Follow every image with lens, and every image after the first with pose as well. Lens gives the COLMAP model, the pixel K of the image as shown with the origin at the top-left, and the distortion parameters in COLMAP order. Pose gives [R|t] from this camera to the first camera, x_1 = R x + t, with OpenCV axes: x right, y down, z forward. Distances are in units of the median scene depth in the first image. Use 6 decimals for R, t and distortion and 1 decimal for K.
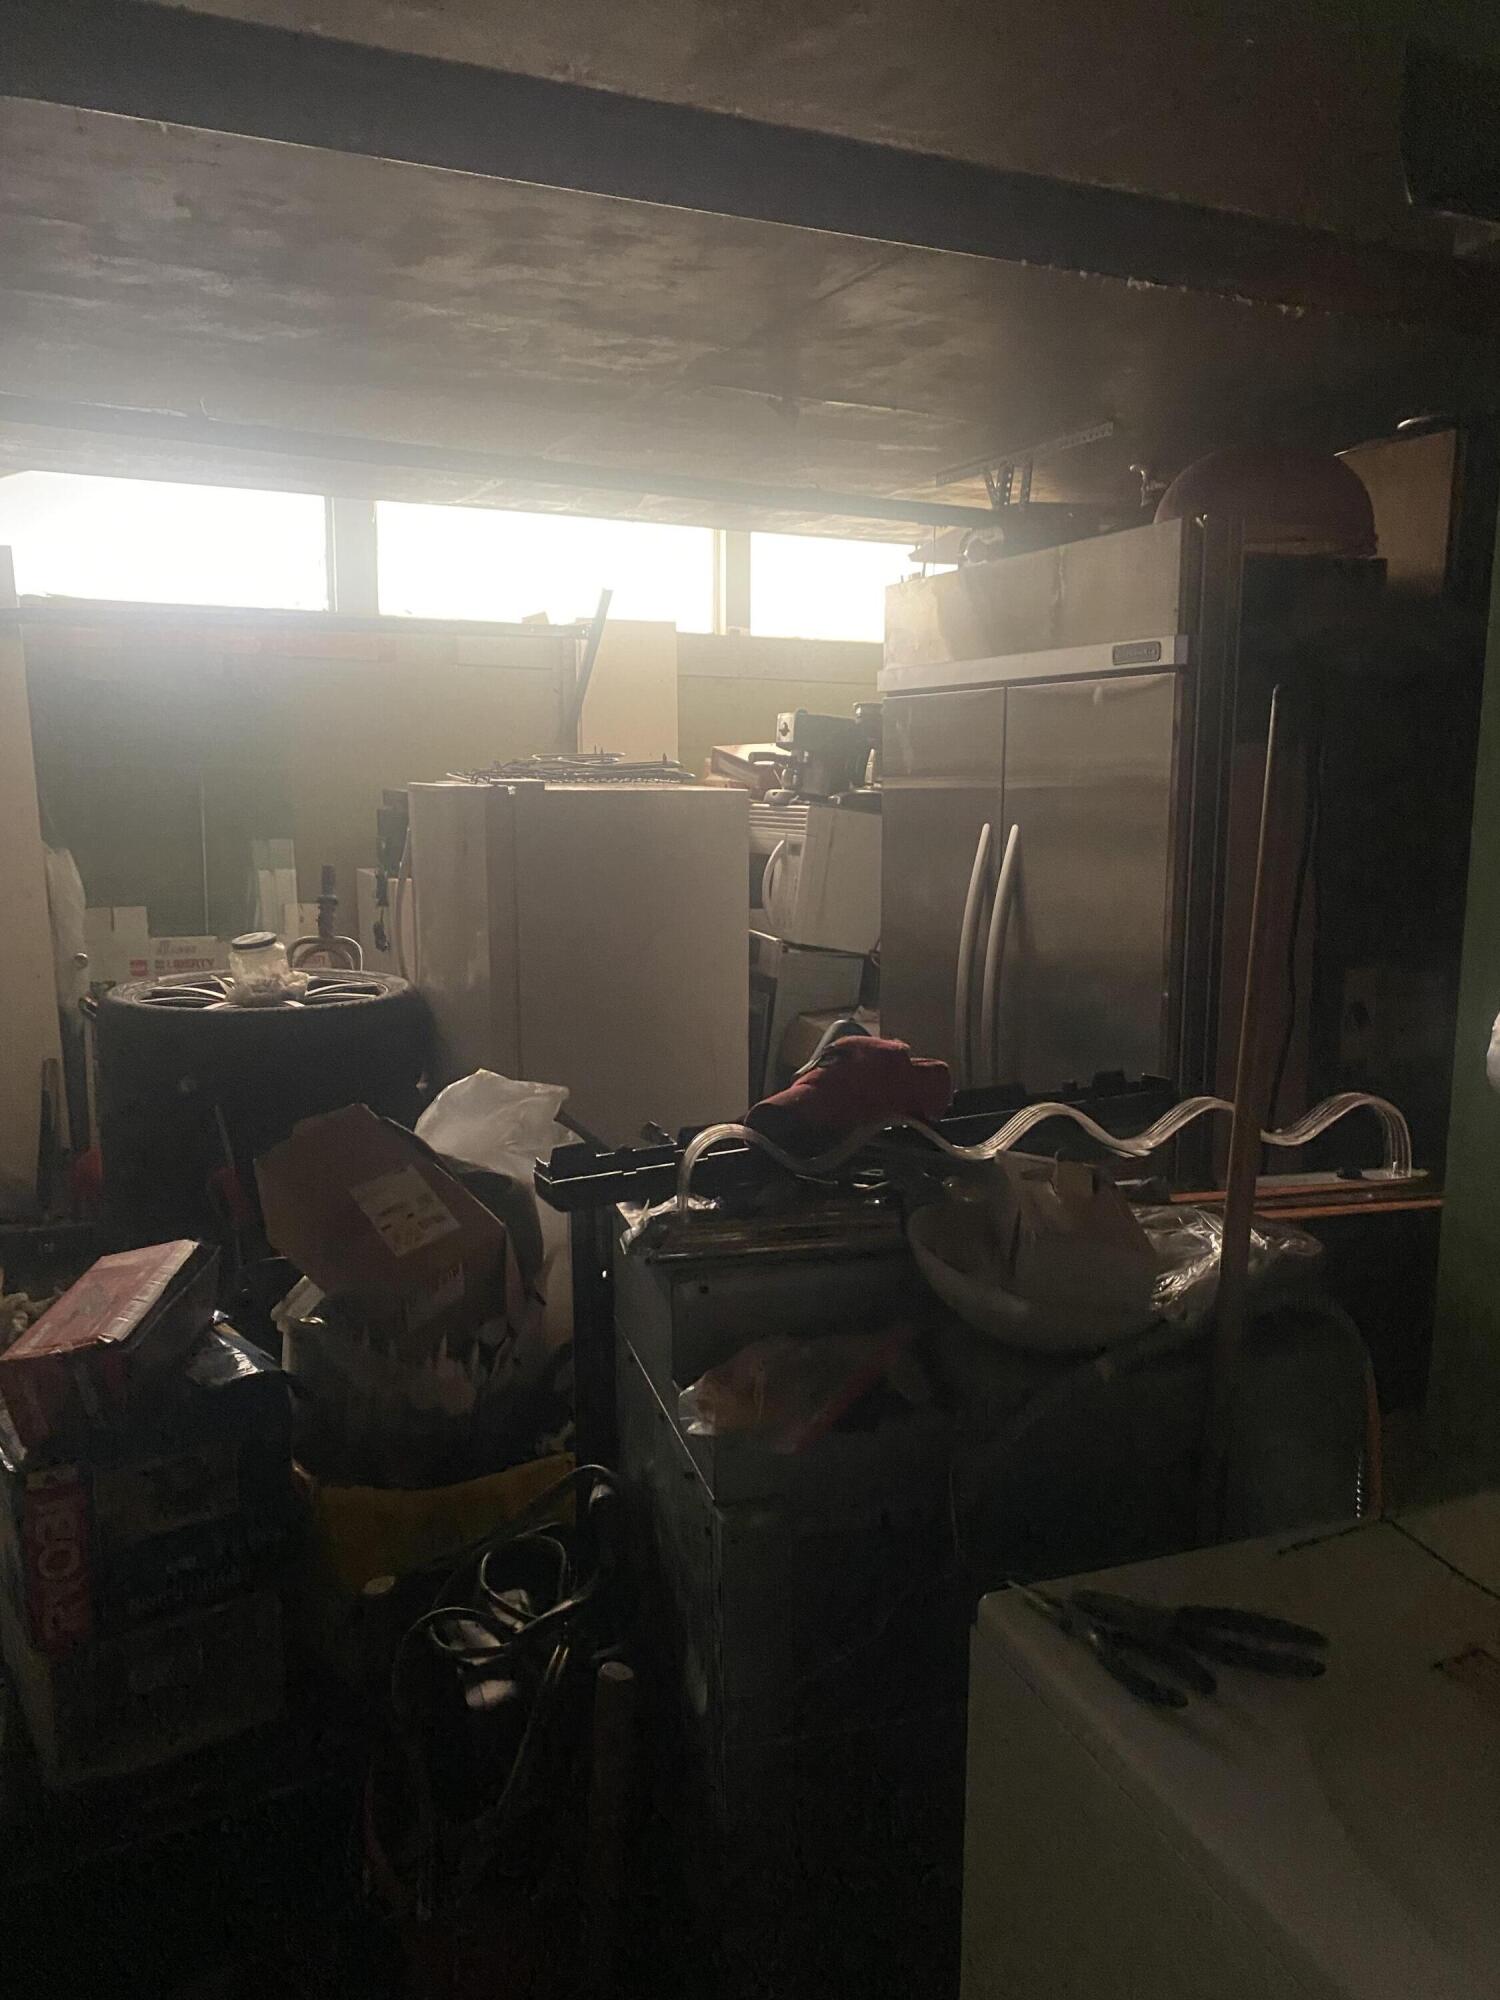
lens RADIAL K [[1522.3, 0, 750.0], [0, 1522.3, 1000.0], [0, 0, 1]] dist [0.059724, -0.118866]
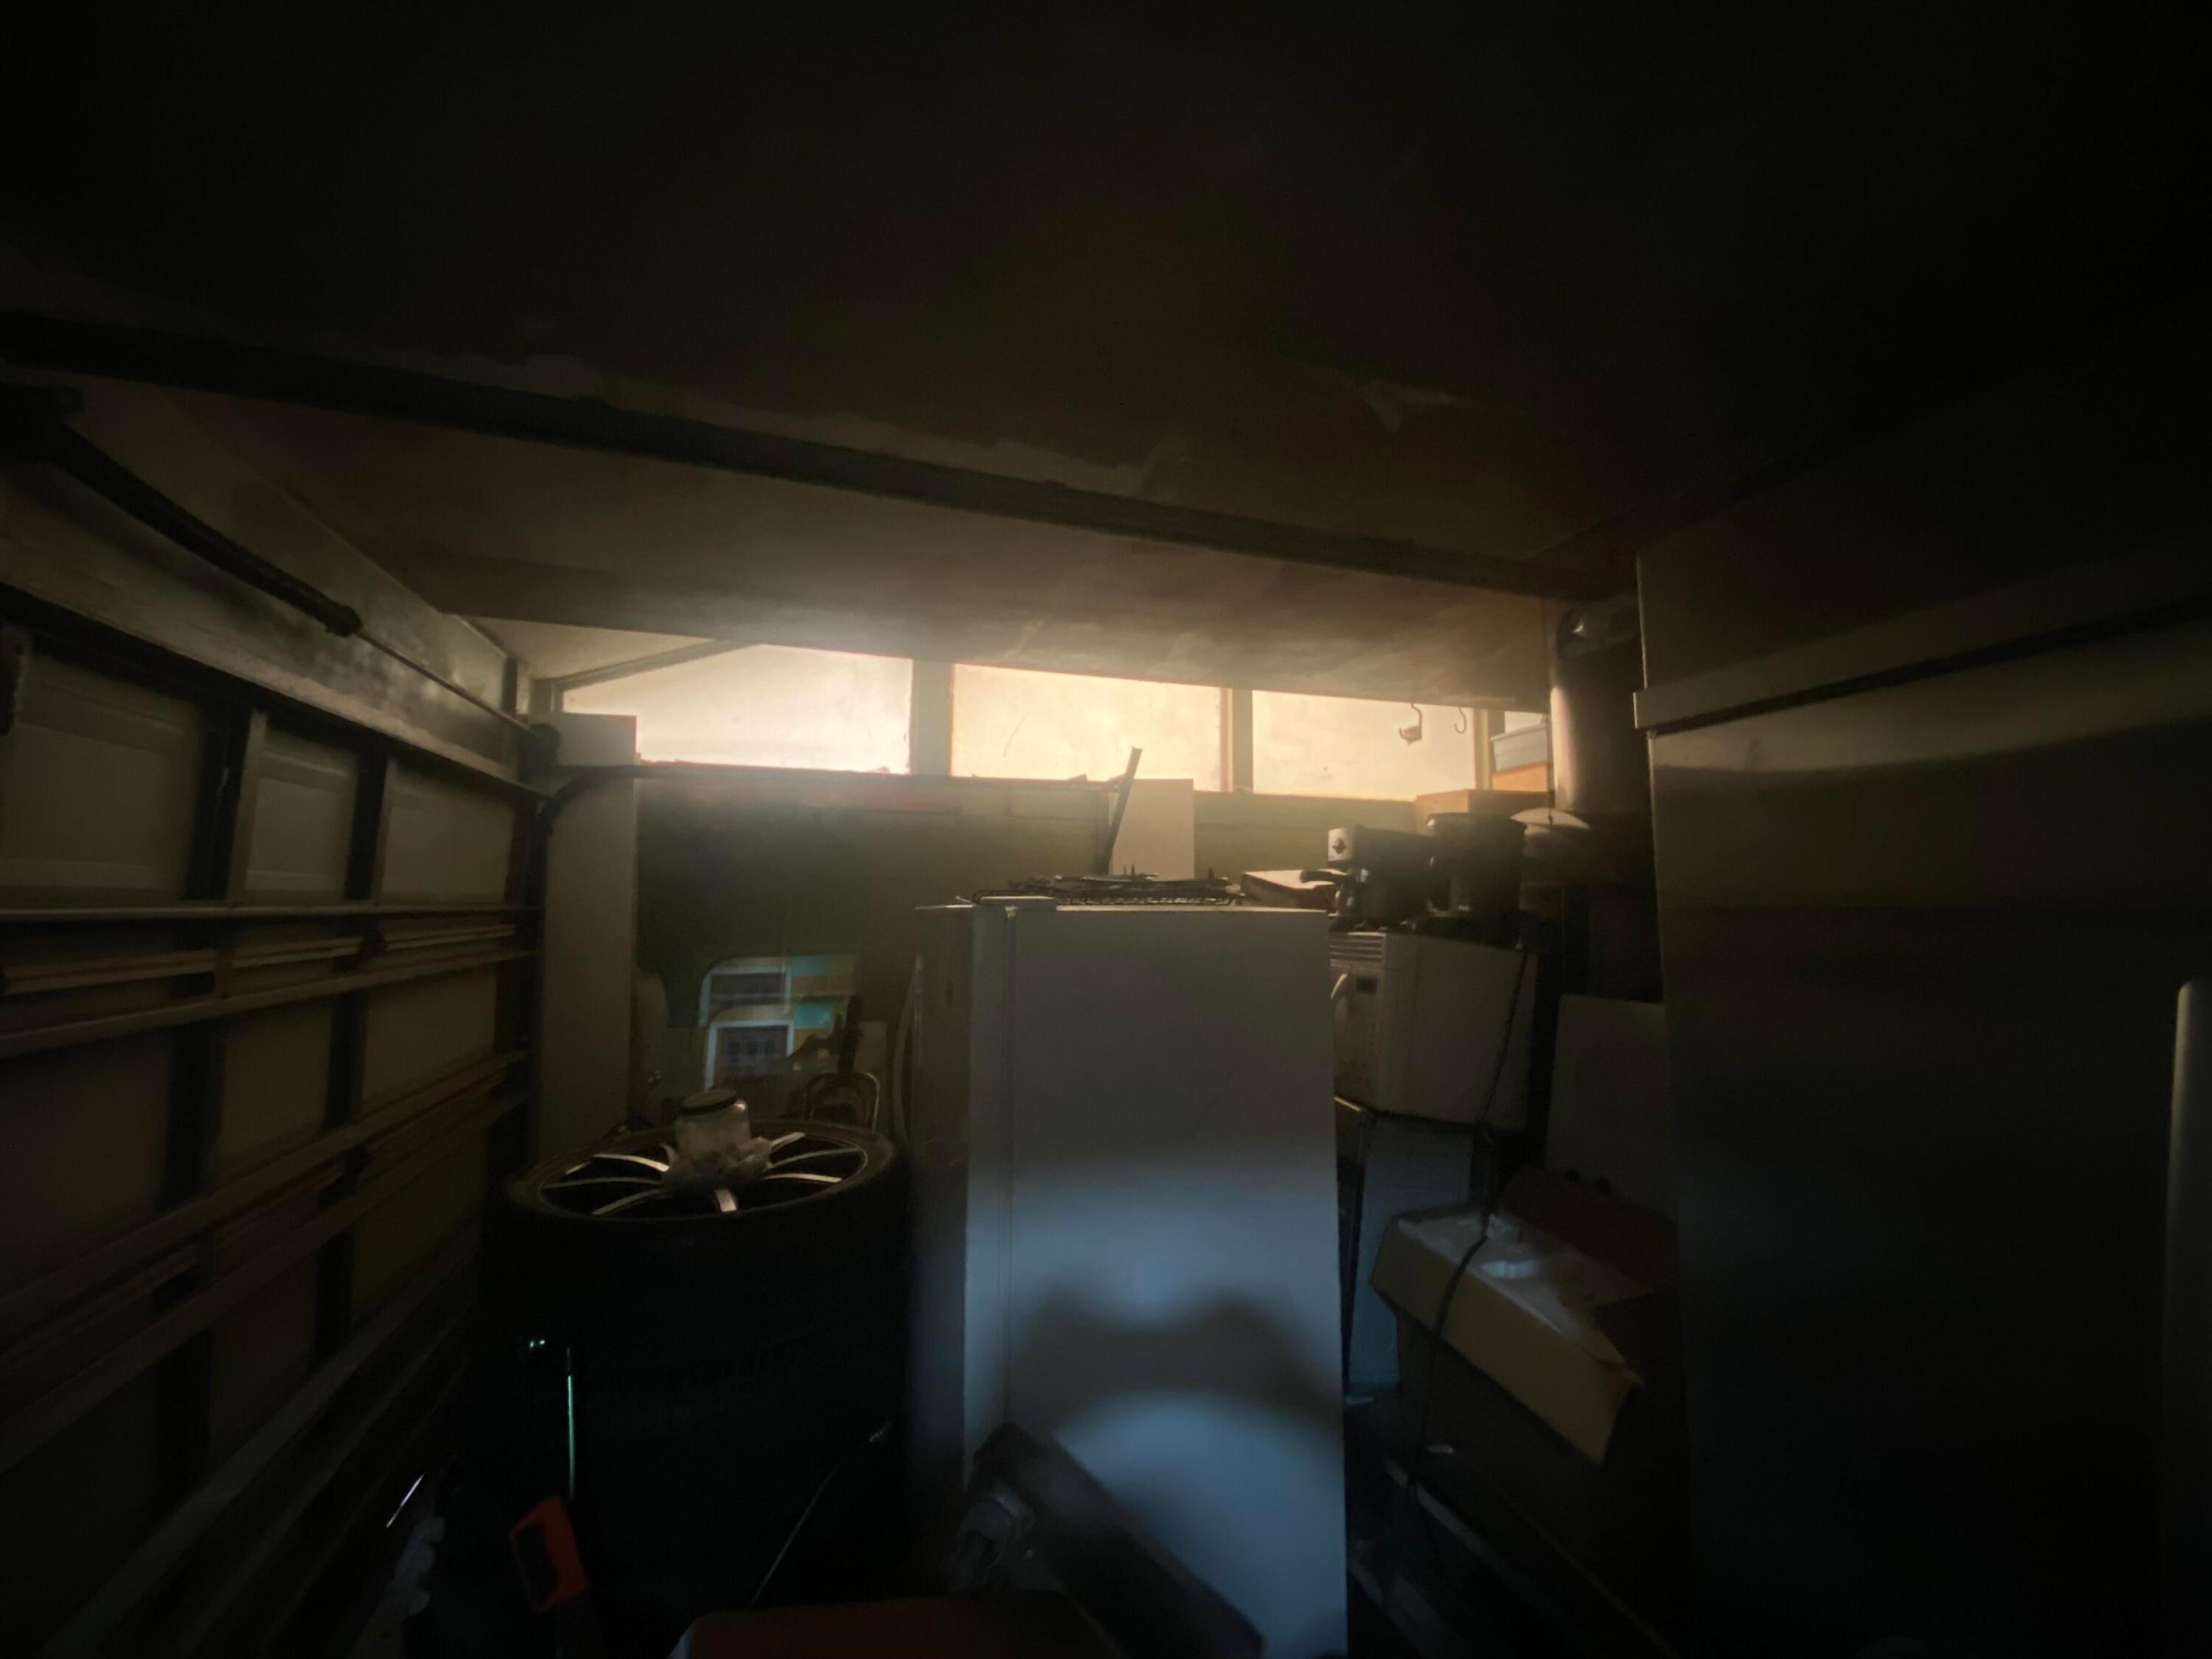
lens RADIAL K [[879.7, 0, 1106.0], [0, 879.7, 829.5], [0, 0, 1]] dist [0.052178, -0.000019]
pose [[0.992797, -0.015500, -0.118802, -0.050818], [-0.013331, 0.971146, -0.238111, -0.063039], [0.119065, 0.237980, 0.963945, 0.488279]]
